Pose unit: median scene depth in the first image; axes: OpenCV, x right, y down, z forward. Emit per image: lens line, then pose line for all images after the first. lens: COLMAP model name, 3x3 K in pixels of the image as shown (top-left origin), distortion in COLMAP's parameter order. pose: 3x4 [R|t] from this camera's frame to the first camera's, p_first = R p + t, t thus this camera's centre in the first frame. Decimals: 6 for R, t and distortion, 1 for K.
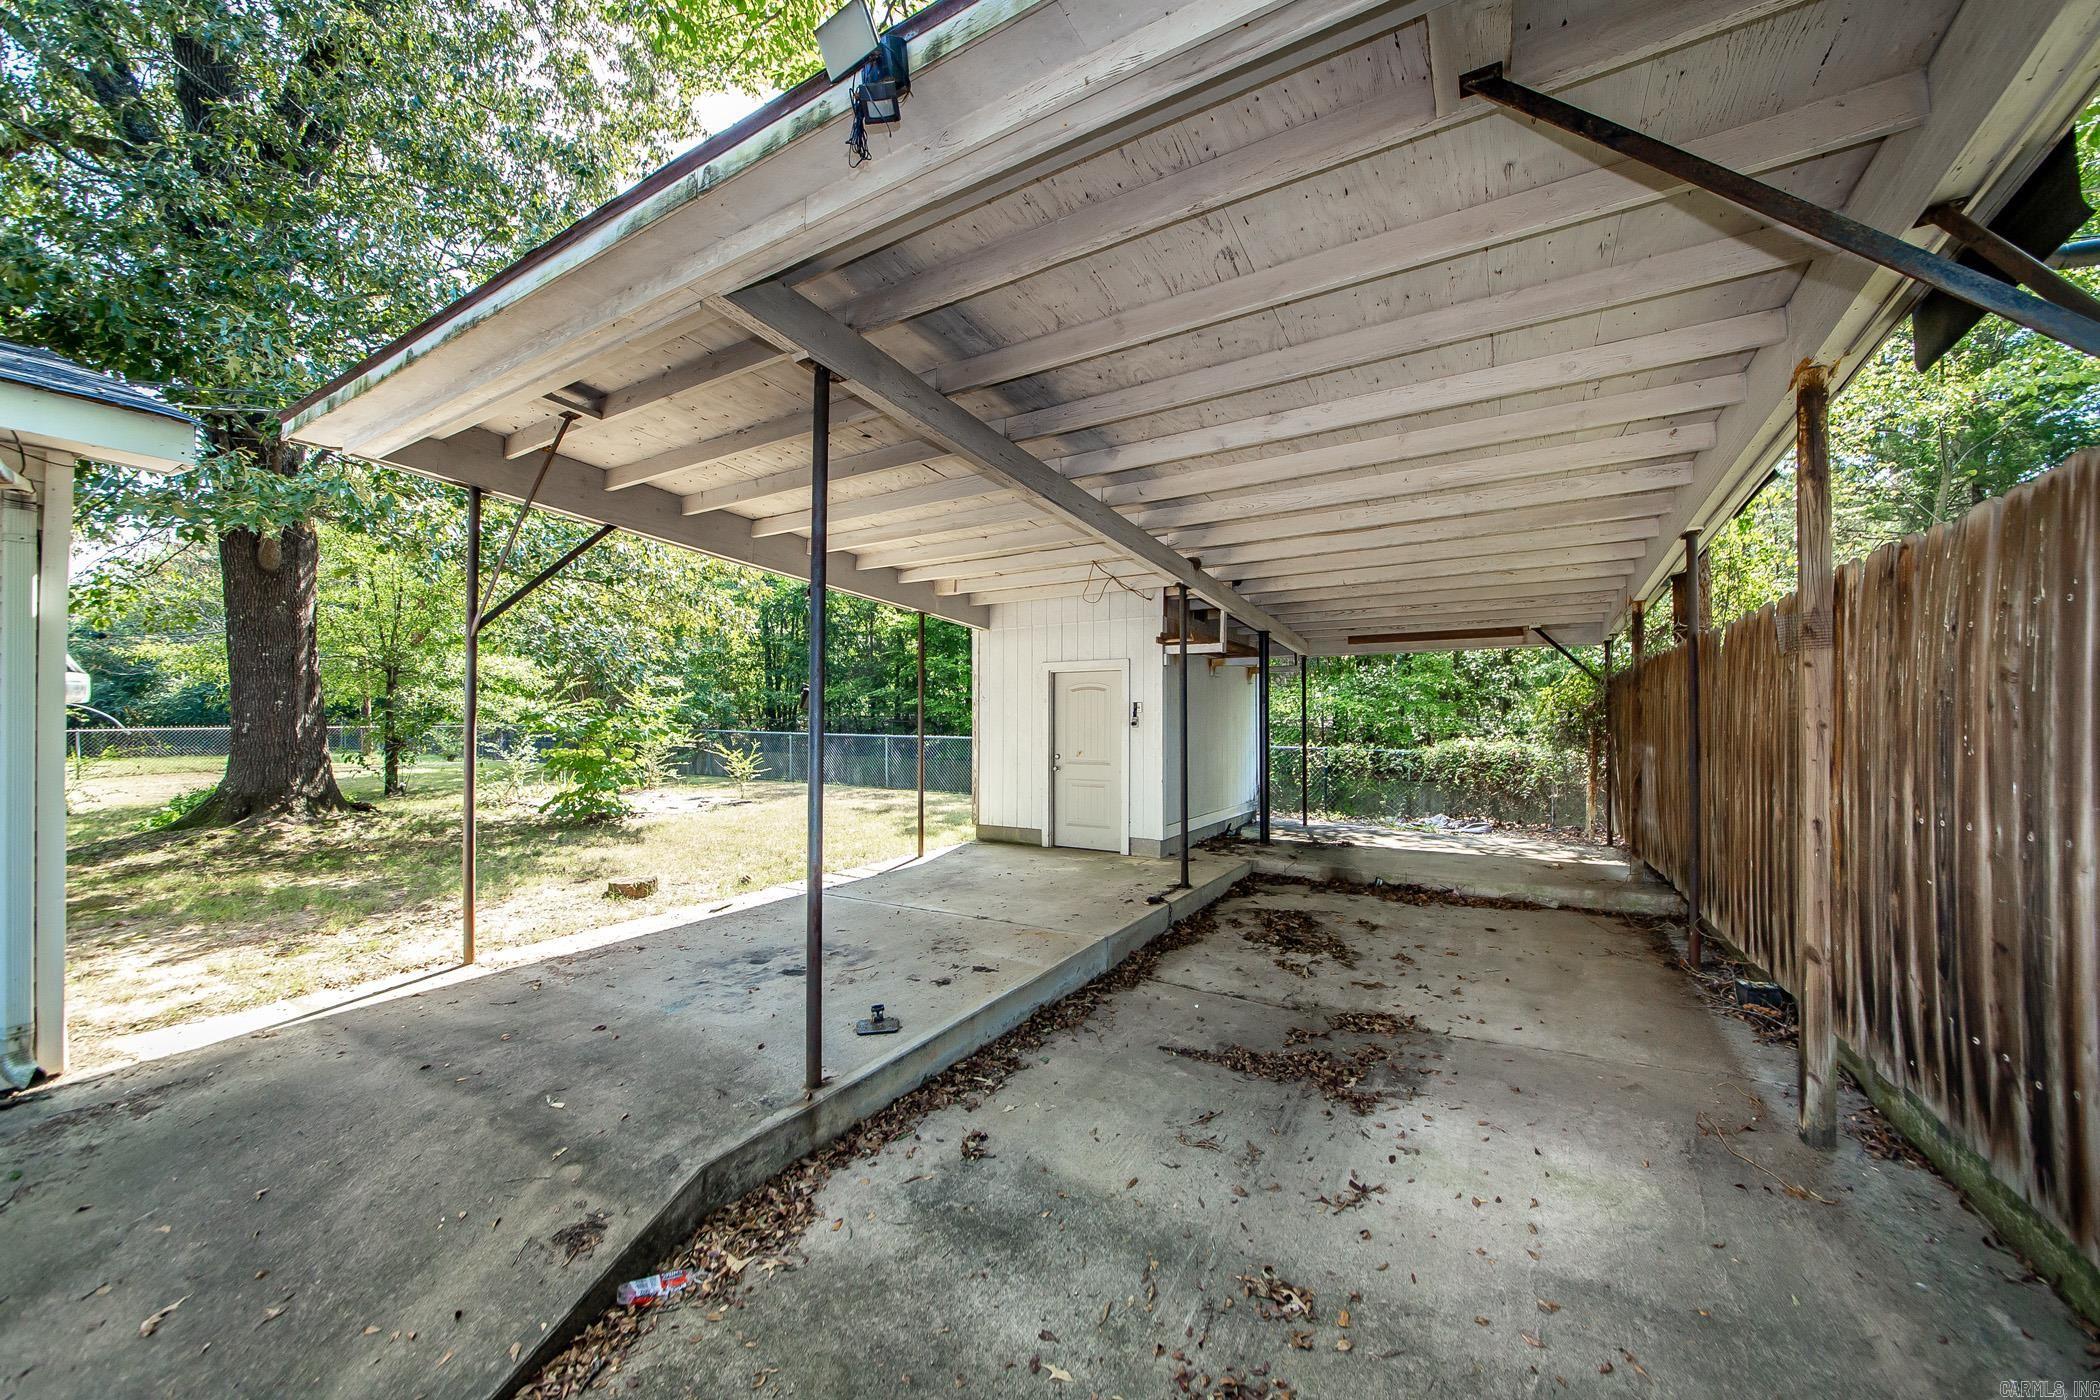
lens RADIAL K [[747.9, 0, 1044.5], [0, 747.9, 710.4], [0, 0, 1]] dist [-0.012963, 0.000861]
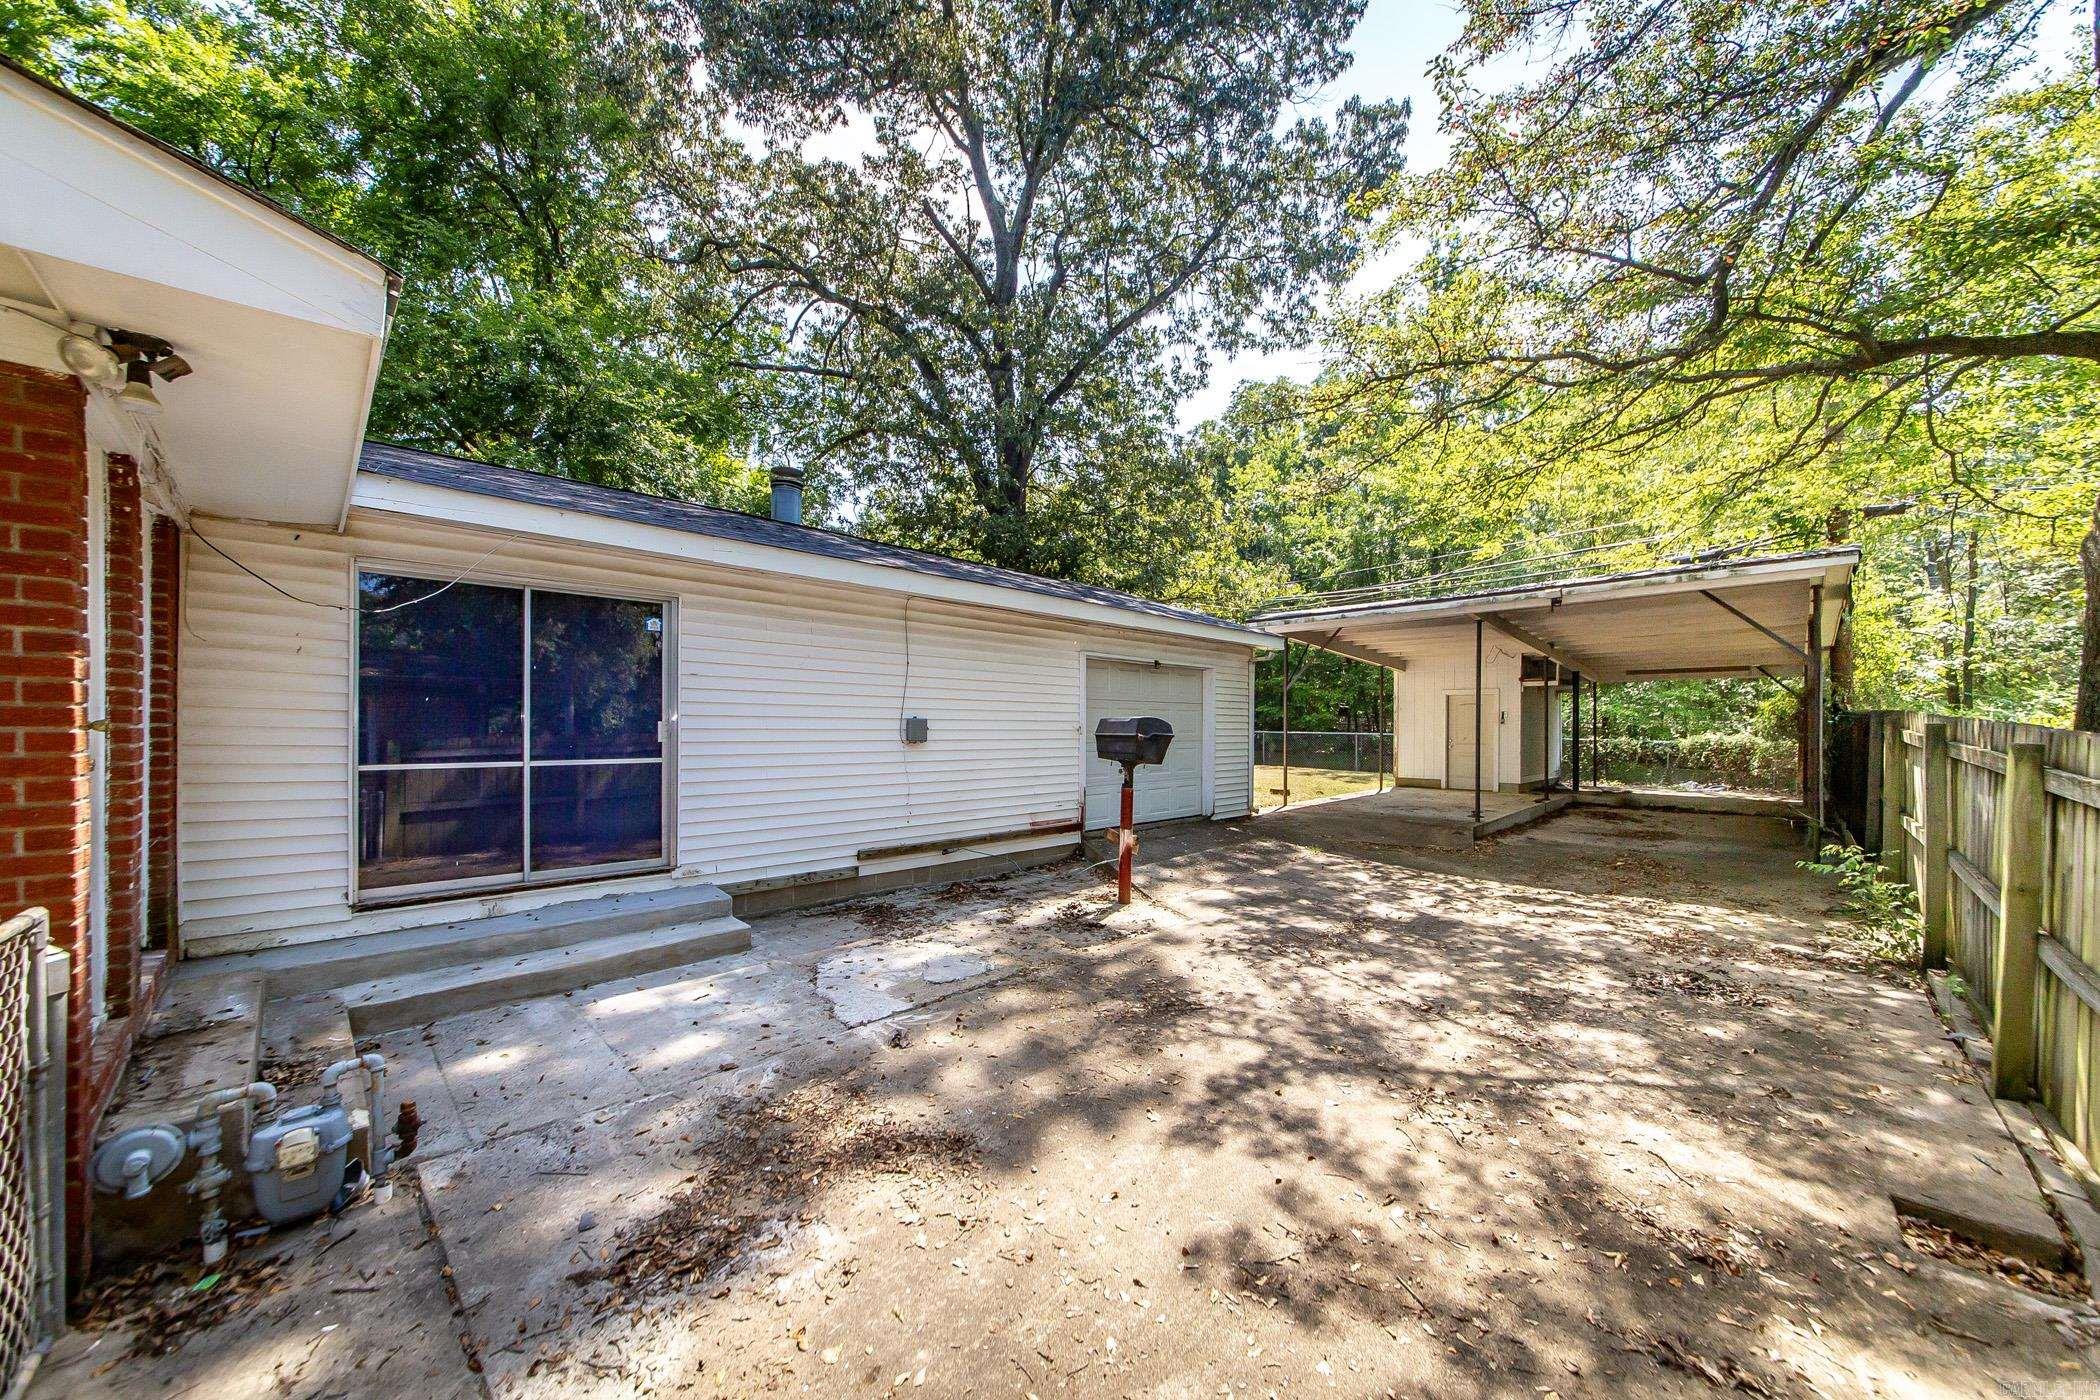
lens RADIAL K [[747.9, 0, 1040.4], [0, 747.9, 715.8], [0, 0, 1]] dist [-0.012963, 0.000861]
pose [[0.970232, 0.004354, -0.242138, -0.855868], [-0.002476, 0.999964, 0.008062, -0.018247], [0.242164, -0.007223, 0.970208, -1.708667]]
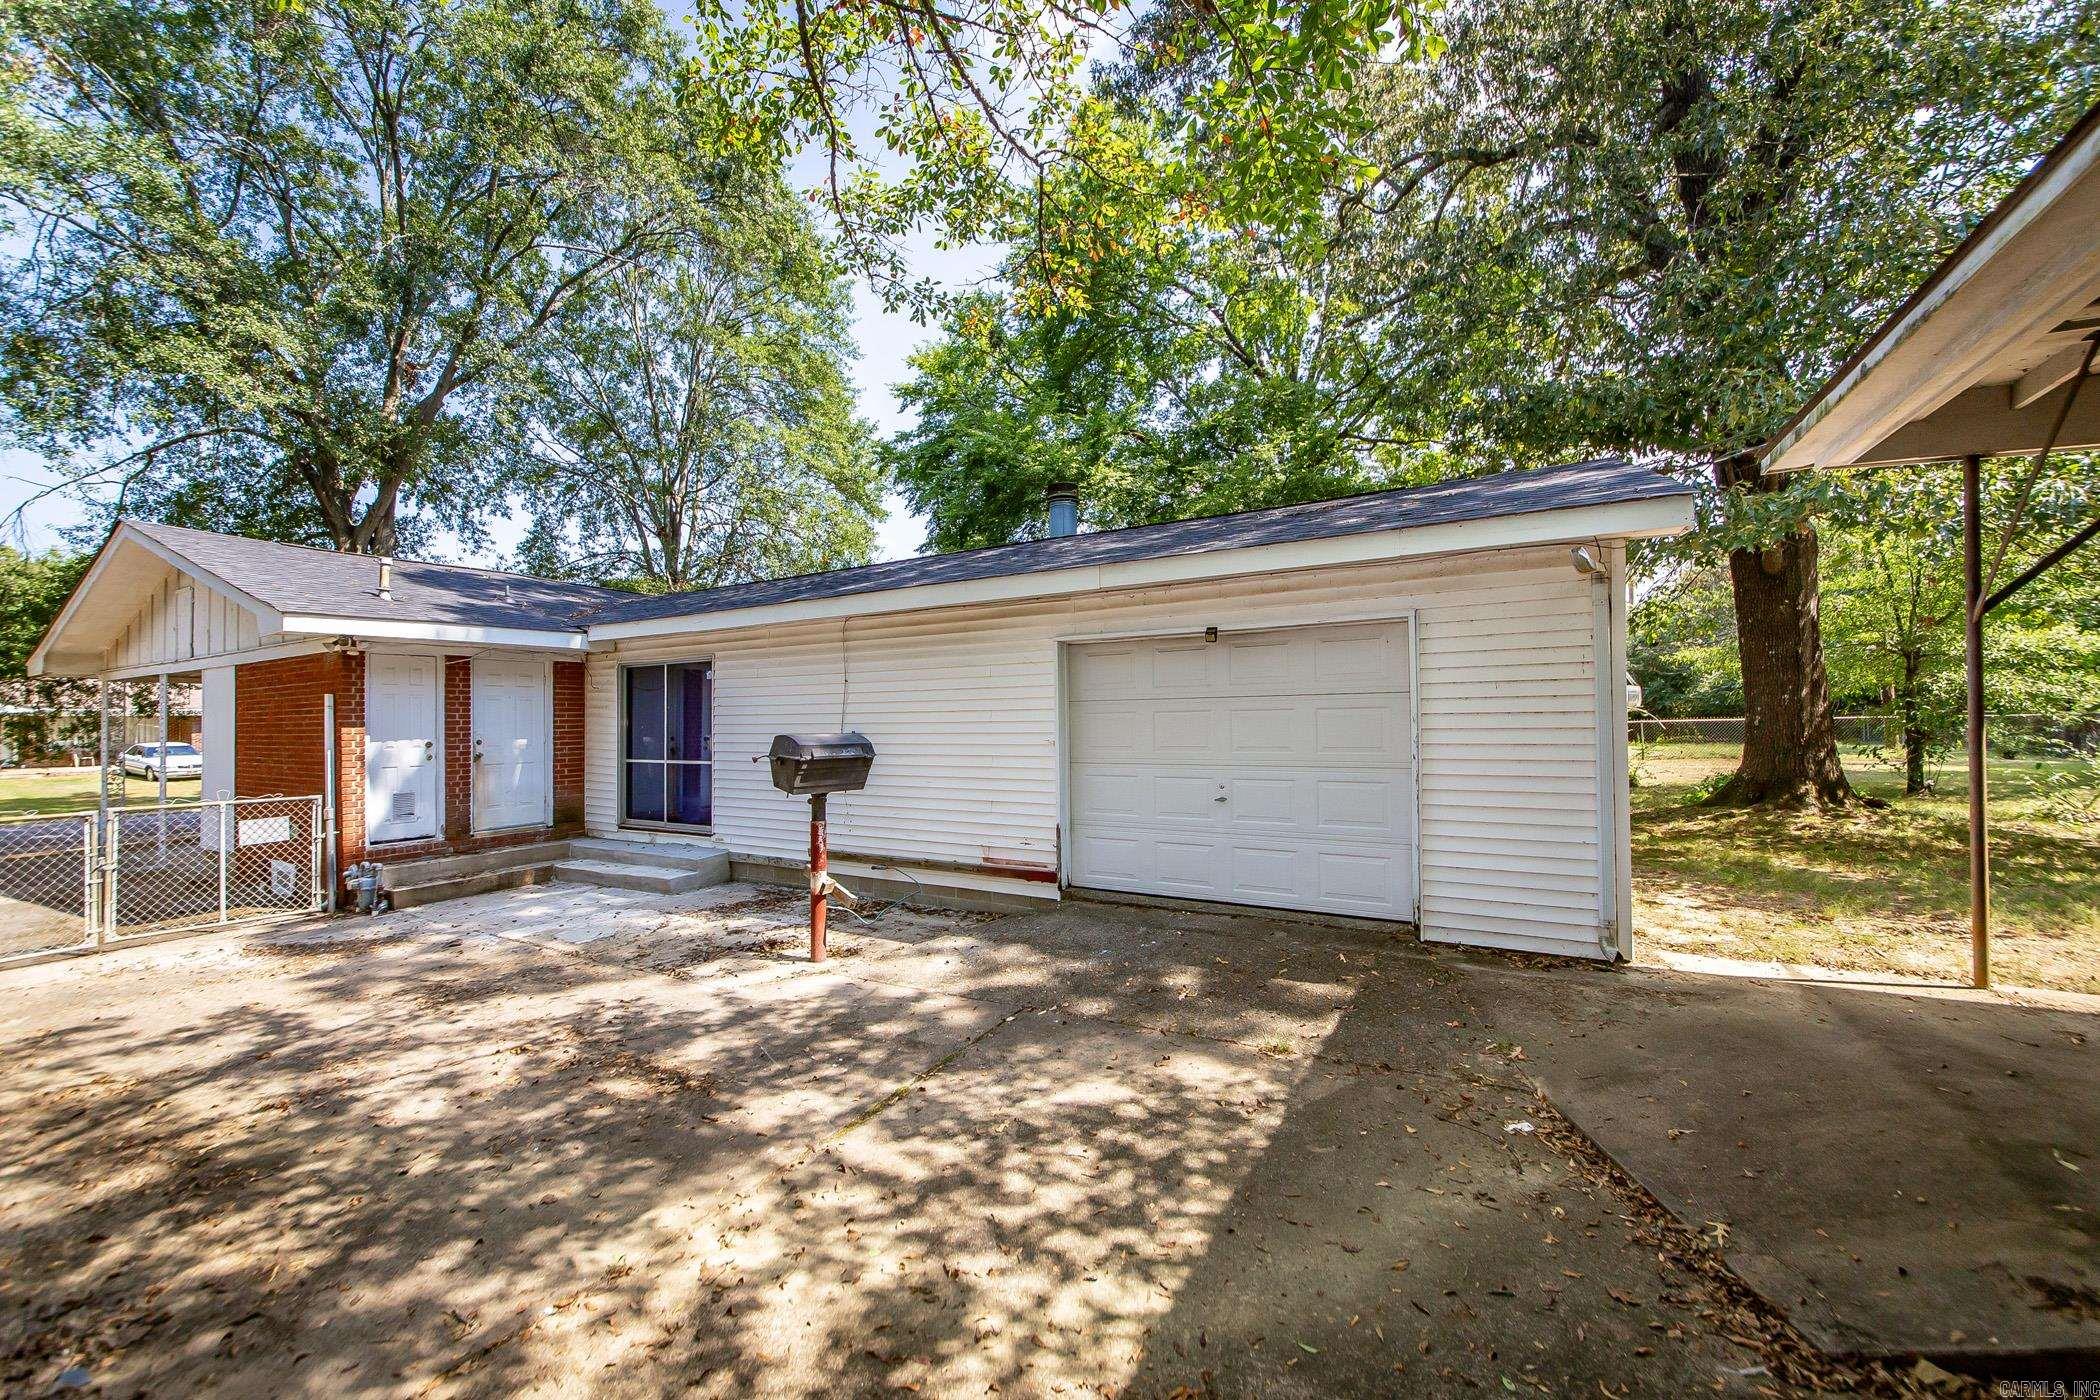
lens RADIAL K [[806.5, 0, 1035.5], [0, 806.5, 716.5], [0, 0, 1]] dist [0.008771, 0.001123]
pose [[-0.000682, -0.004048, -0.999992, 0.142693], [0.034444, 0.999398, -0.004069, -0.015089], [0.999406, -0.034446, -0.000542, -0.088147]]
